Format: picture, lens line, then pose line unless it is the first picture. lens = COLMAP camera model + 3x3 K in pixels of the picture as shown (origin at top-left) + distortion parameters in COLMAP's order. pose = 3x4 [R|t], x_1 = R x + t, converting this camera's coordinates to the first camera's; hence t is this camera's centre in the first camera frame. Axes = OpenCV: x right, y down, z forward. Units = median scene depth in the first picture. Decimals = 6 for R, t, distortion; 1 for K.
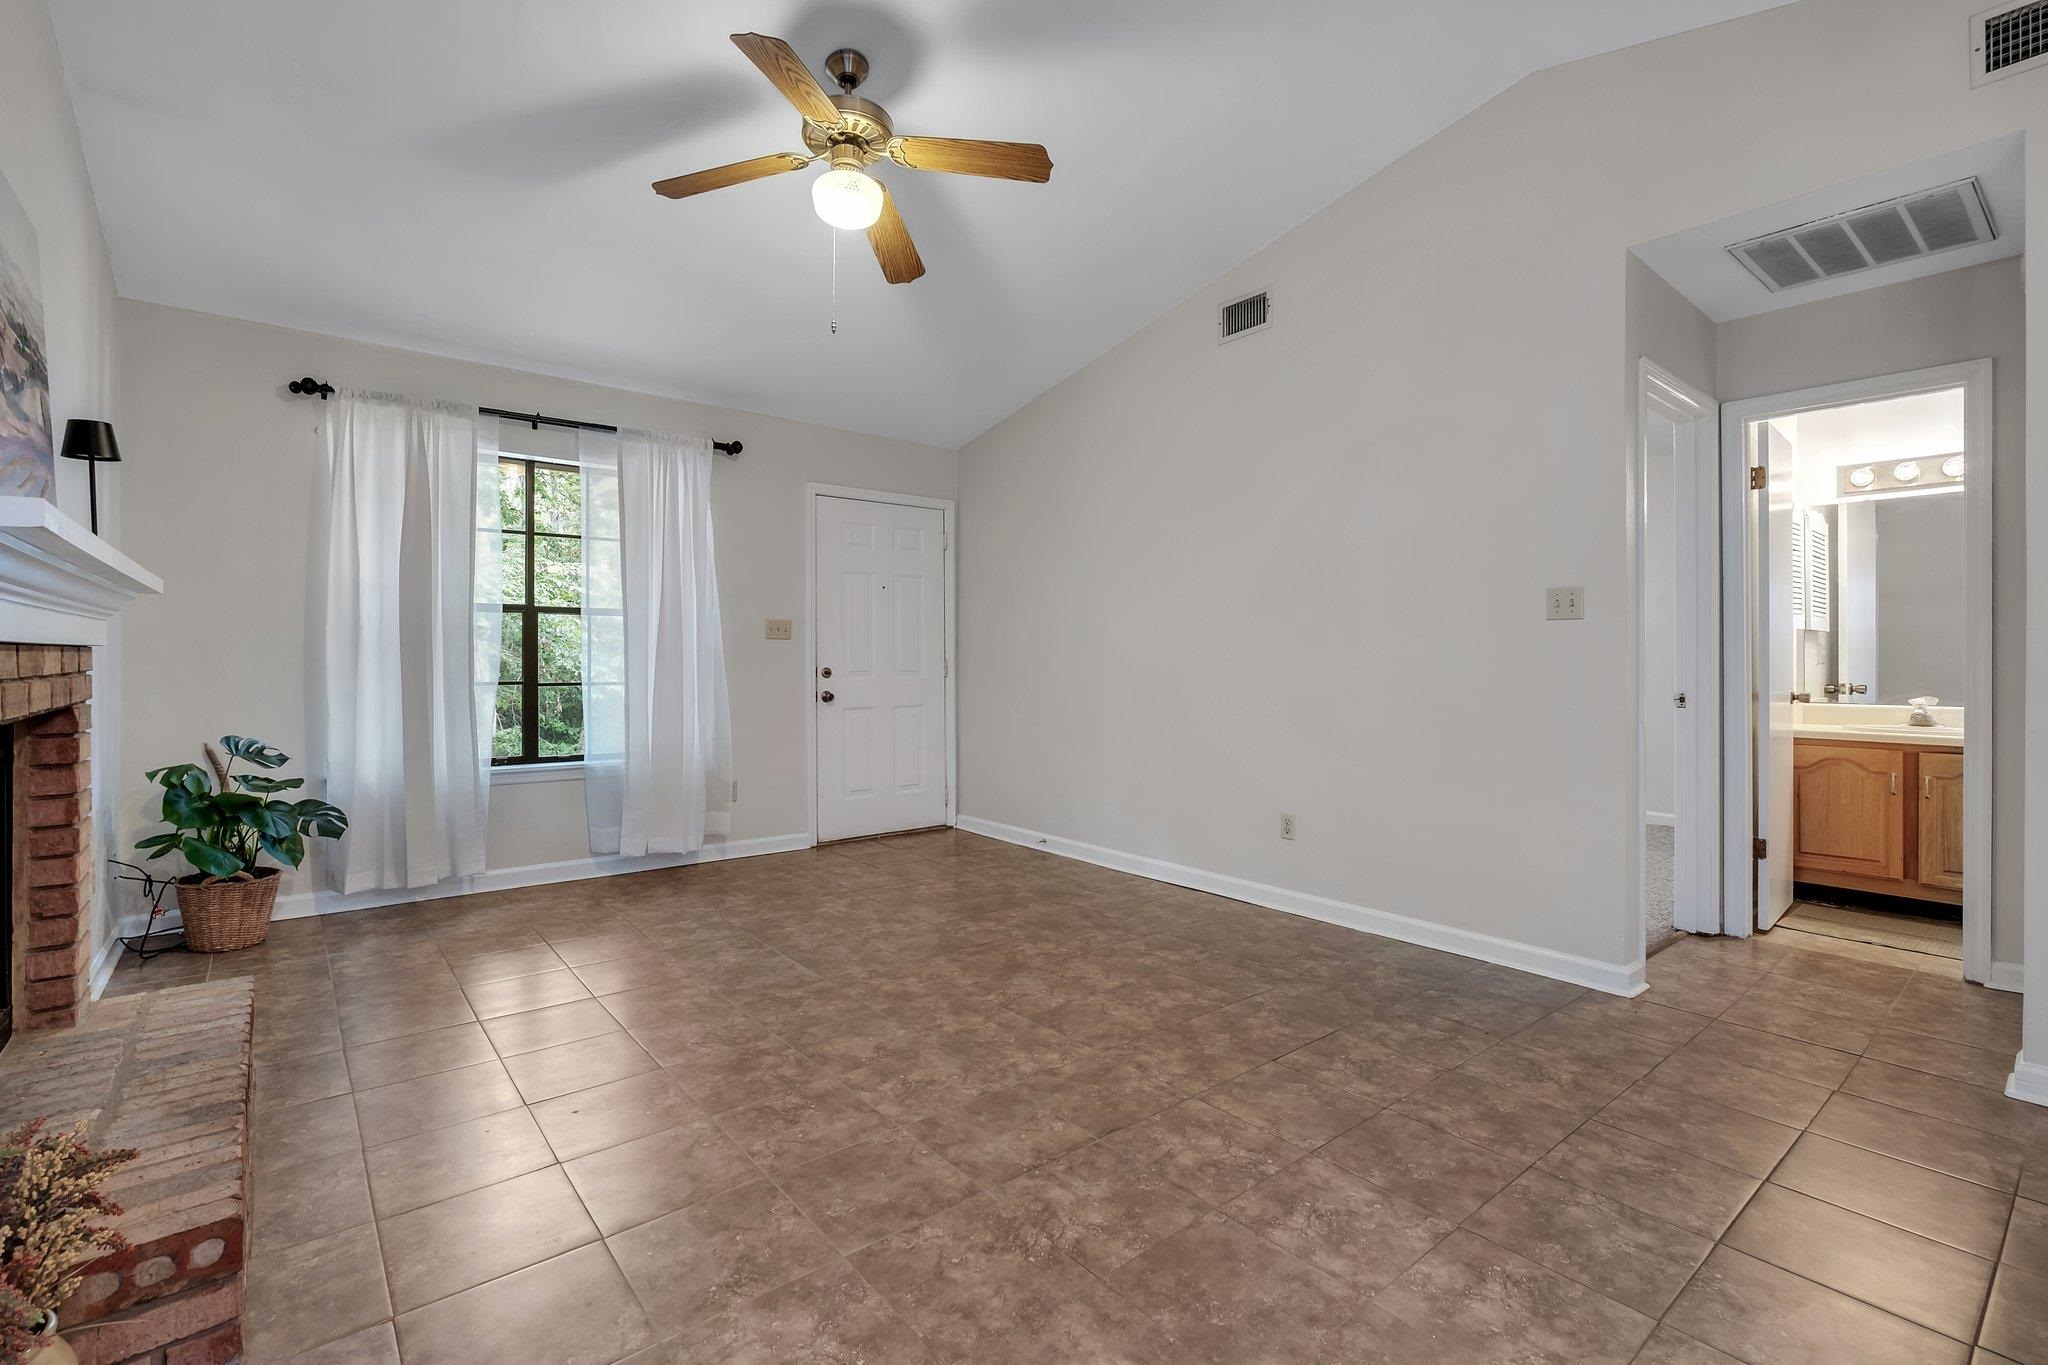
lens RADIAL K [[910.7, 0, 997.0], [0, 910.7, 652.7], [0, 0, 1]] dist [-0.001845, -0.000046]
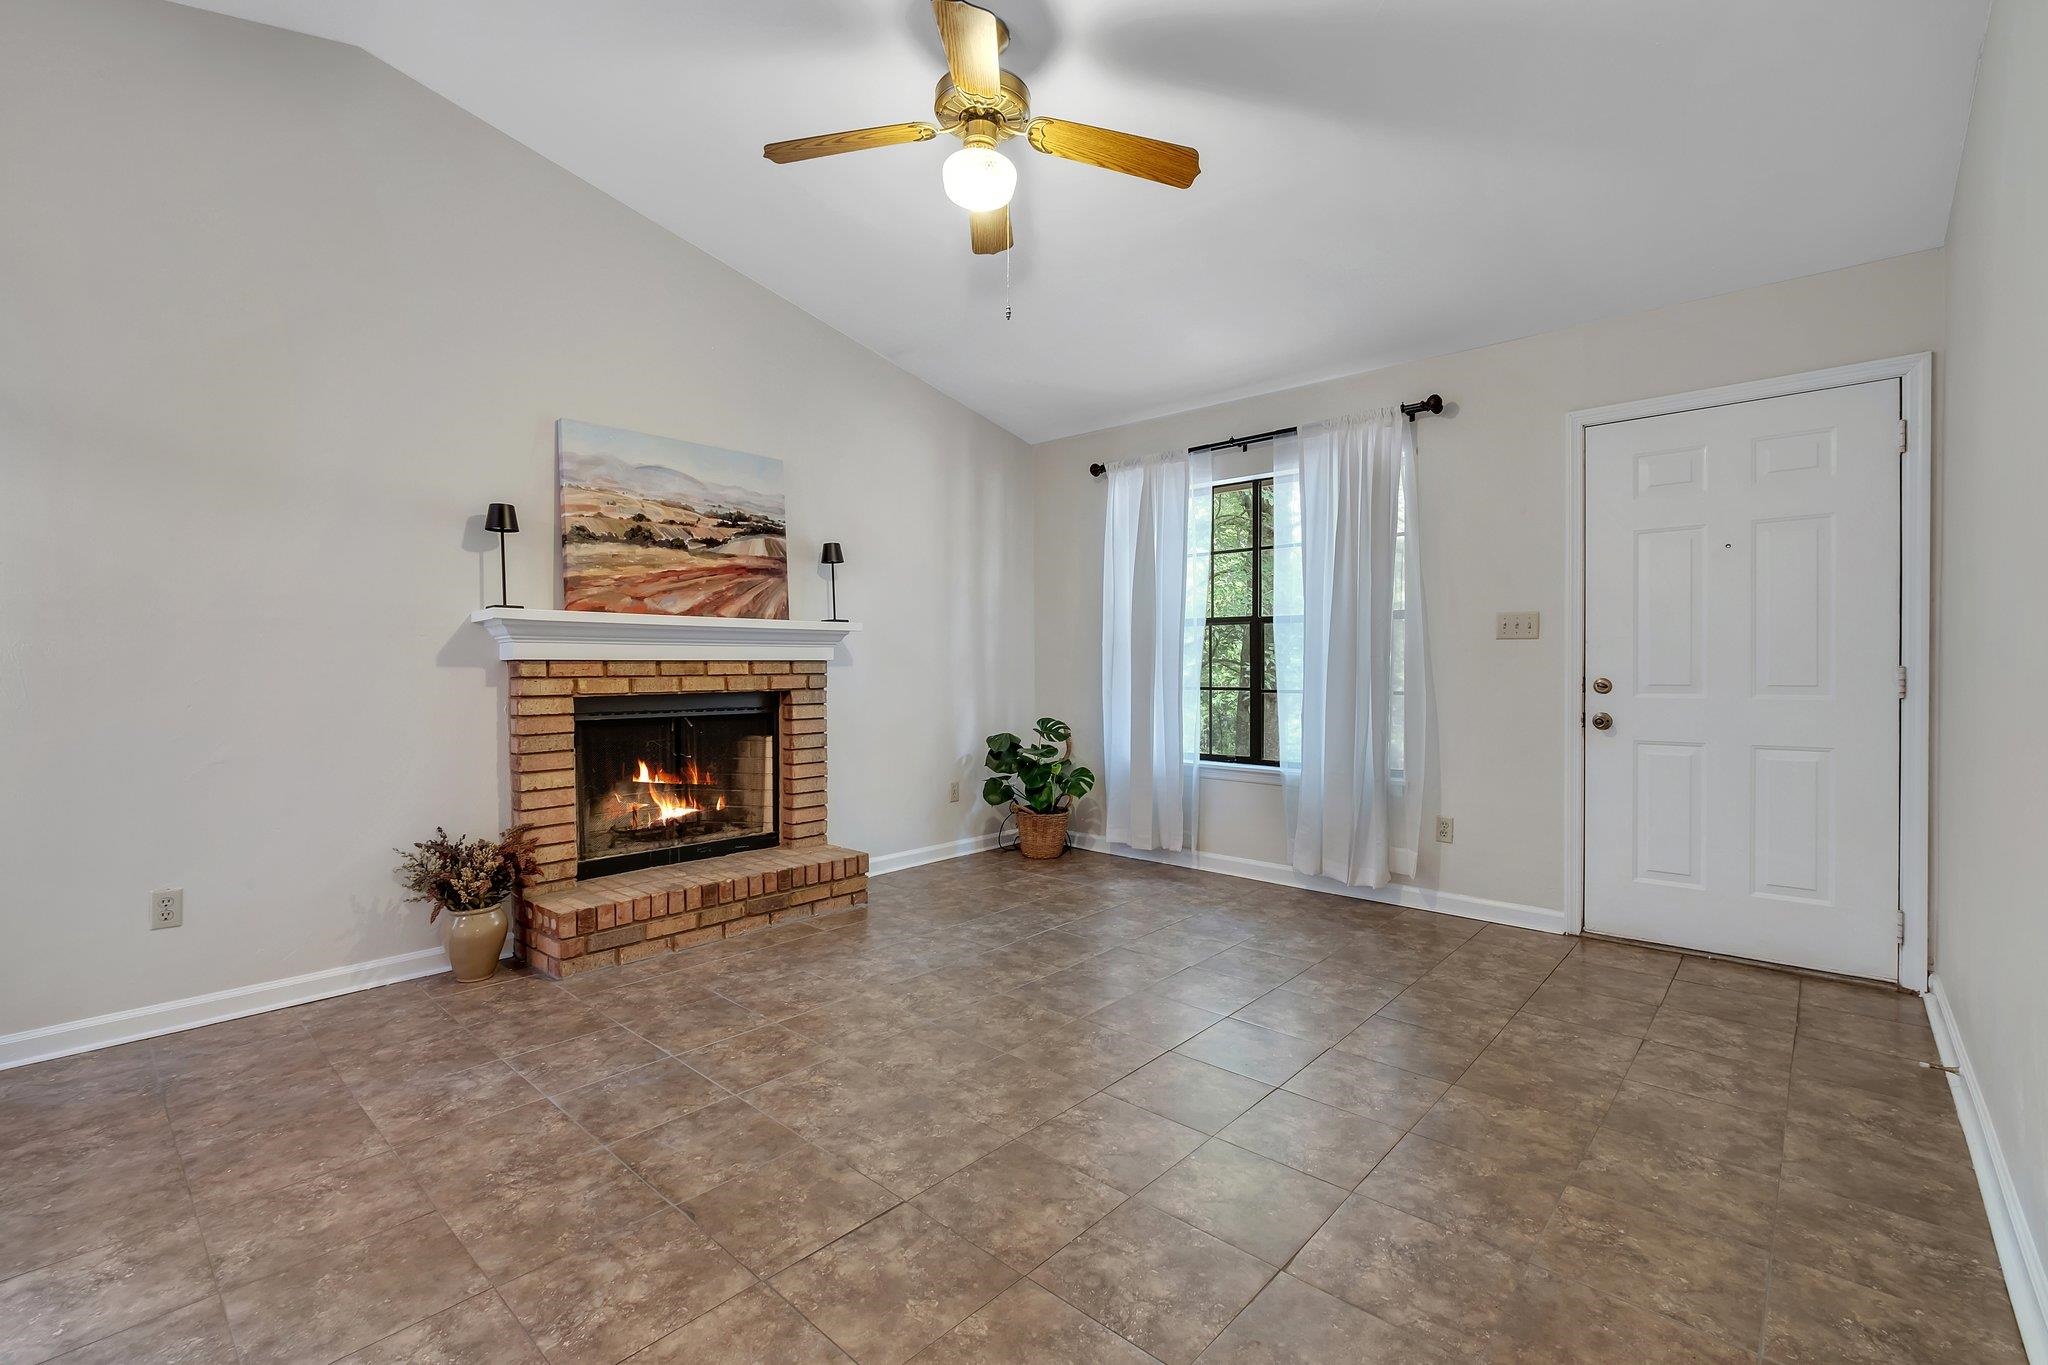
lens RADIAL K [[886.2, 0, 1009.8], [0, 886.2, 678.7], [0, 0, 1]] dist [-0.005869, -0.000113]
pose [[0.157178, 0.012108, -0.987496, 0.693869], [0.007626, 0.999880, 0.013473, 0.007410], [0.987541, -0.009648, 0.157067, 0.818866]]
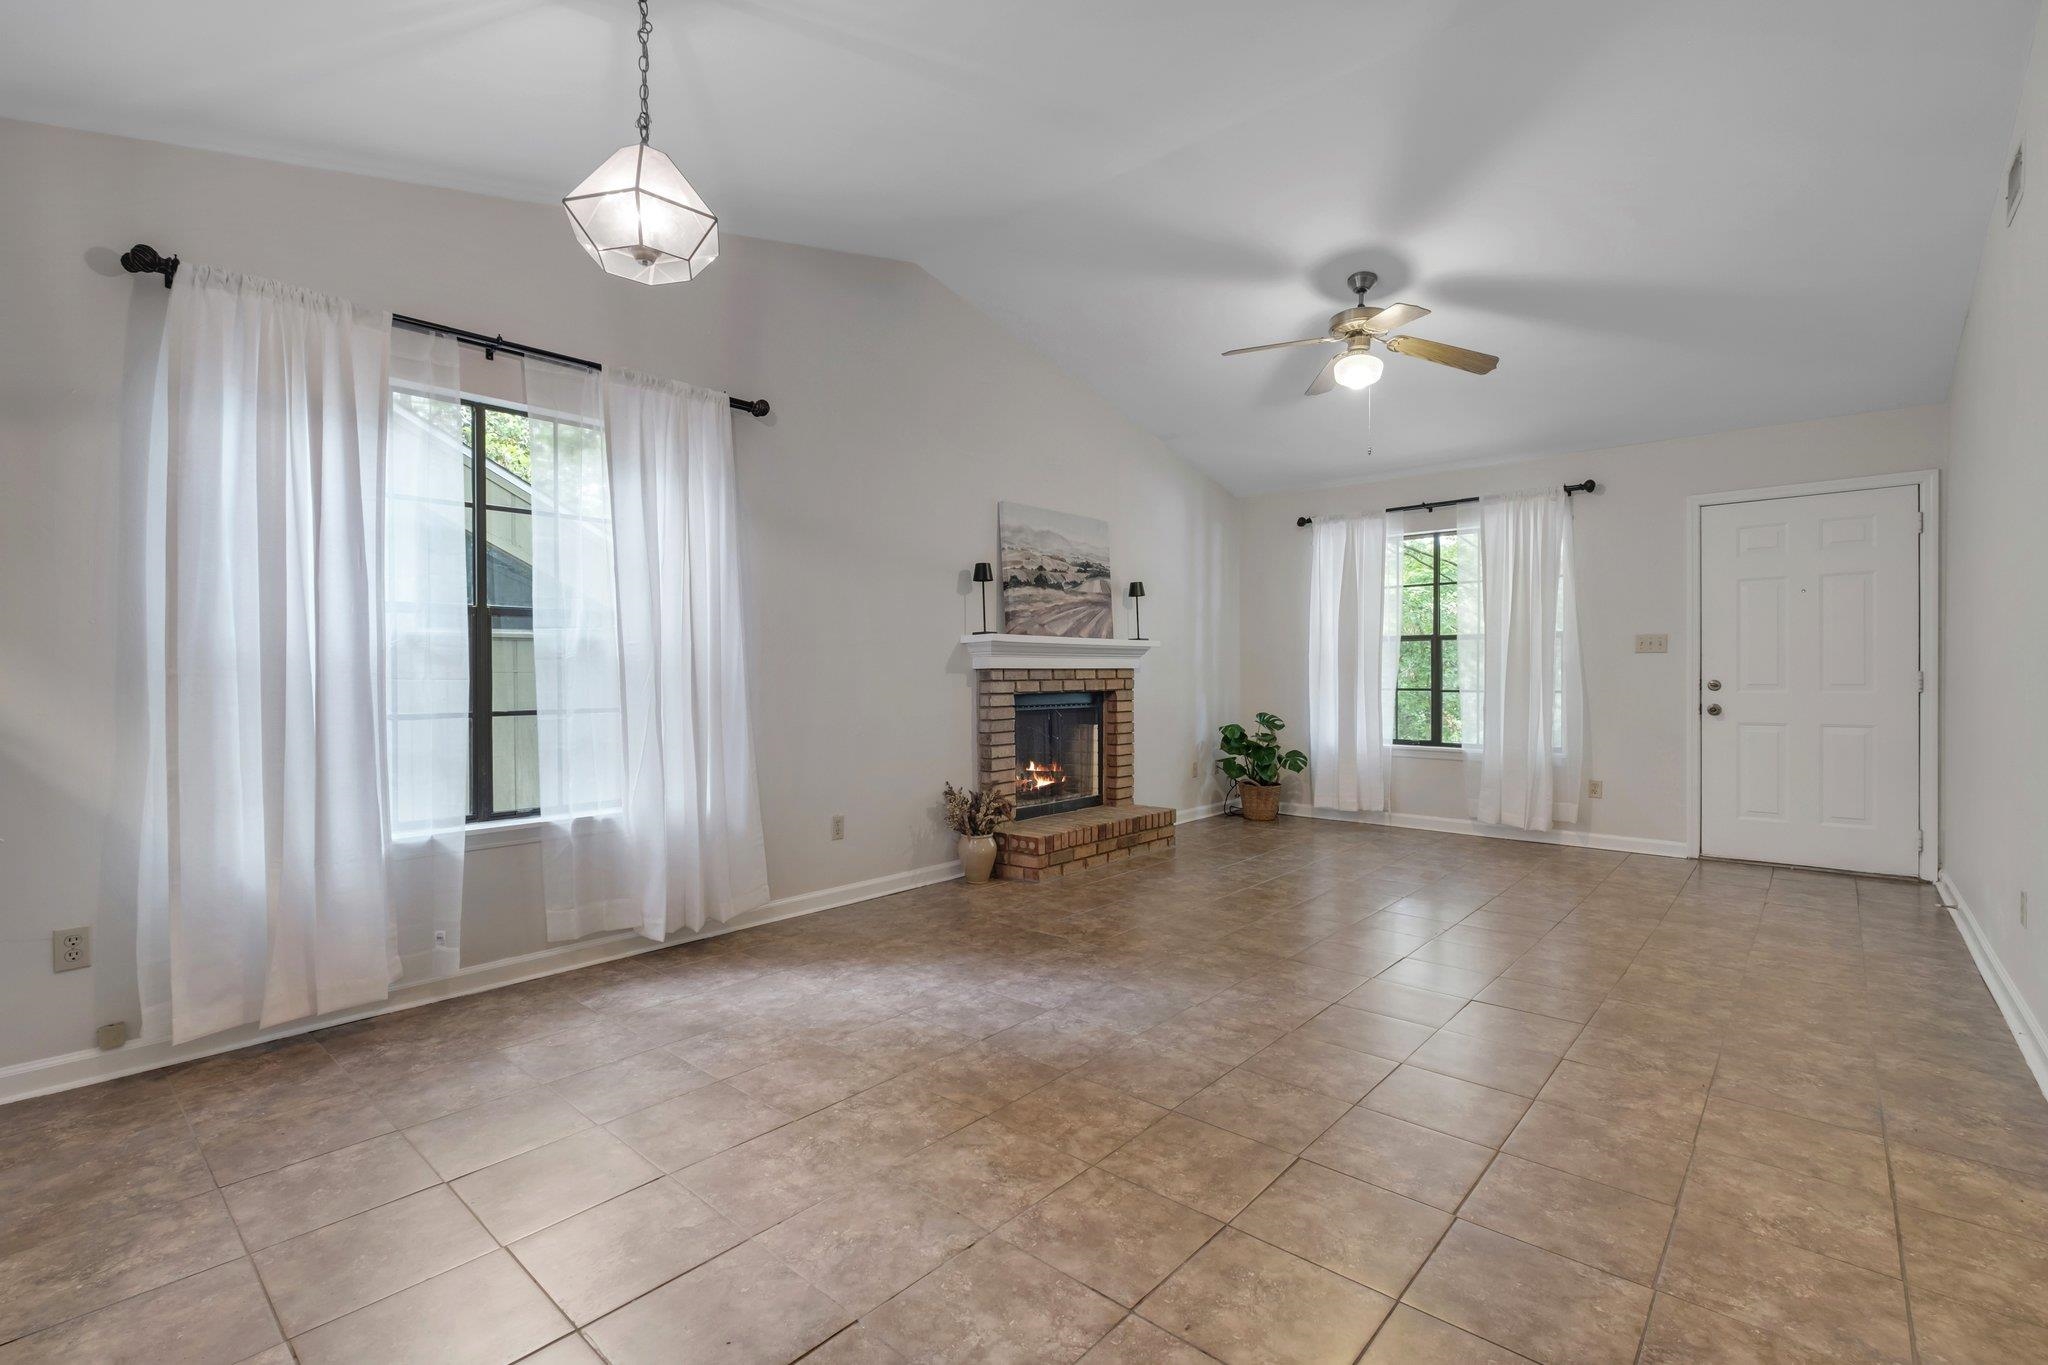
lens RADIAL K [[906.6, 0, 1011.3], [0, 906.6, 683.9], [0, 0, 1]] dist [-0.005513, -0.000253]
pose [[0.169695, 0.008719, -0.985458, 1.138505], [0.009296, 0.999902, 0.010447, 0.005360], [0.985453, -0.010934, 0.169597, 0.157922]]
